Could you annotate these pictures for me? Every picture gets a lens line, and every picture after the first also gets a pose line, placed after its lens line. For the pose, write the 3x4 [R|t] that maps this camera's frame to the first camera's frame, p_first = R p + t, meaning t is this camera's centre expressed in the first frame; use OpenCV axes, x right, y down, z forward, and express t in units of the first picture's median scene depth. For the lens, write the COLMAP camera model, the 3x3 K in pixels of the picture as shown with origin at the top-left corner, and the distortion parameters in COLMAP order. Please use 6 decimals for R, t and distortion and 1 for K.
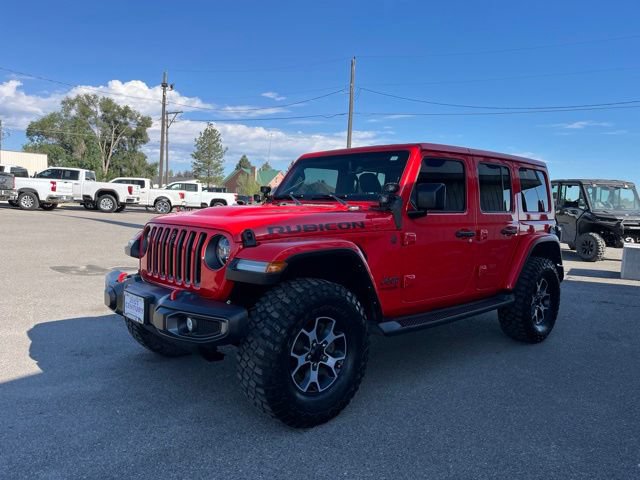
lens RADIAL K [[487.2, 0, 316.3], [0, 487.2, 240.2], [0, 0, 1]] dist [0.065092, -0.077097]
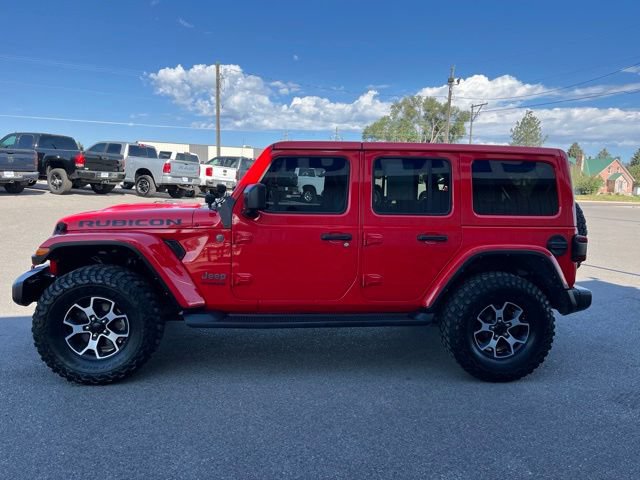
lens RADIAL K [[487.2, 0, 321.5], [0, 487.2, 241.0], [0, 0, 1]] dist [0.065092, -0.077097]
pose [[0.800675, 0.060066, -0.596081, 0.165734], [-0.051070, 0.998183, 0.031986, -0.006767], [0.596919, 0.004832, 0.802287, 0.050619]]
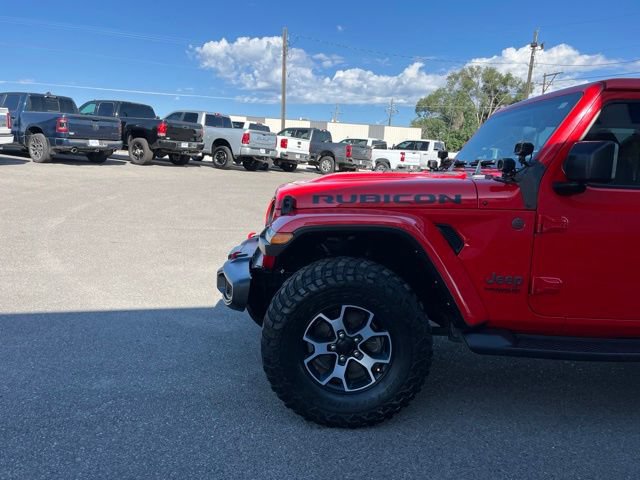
lens RADIAL K [[487.2, 0, 314.4], [0, 487.2, 241.2], [0, 0, 1]] dist [0.065092, -0.077097]
pose [[0.738955, 0.111084, -0.664534, 0.072238], [-0.070524, 0.993649, 0.087677, -0.002967], [0.670053, -0.017924, 0.742097, 0.048124]]
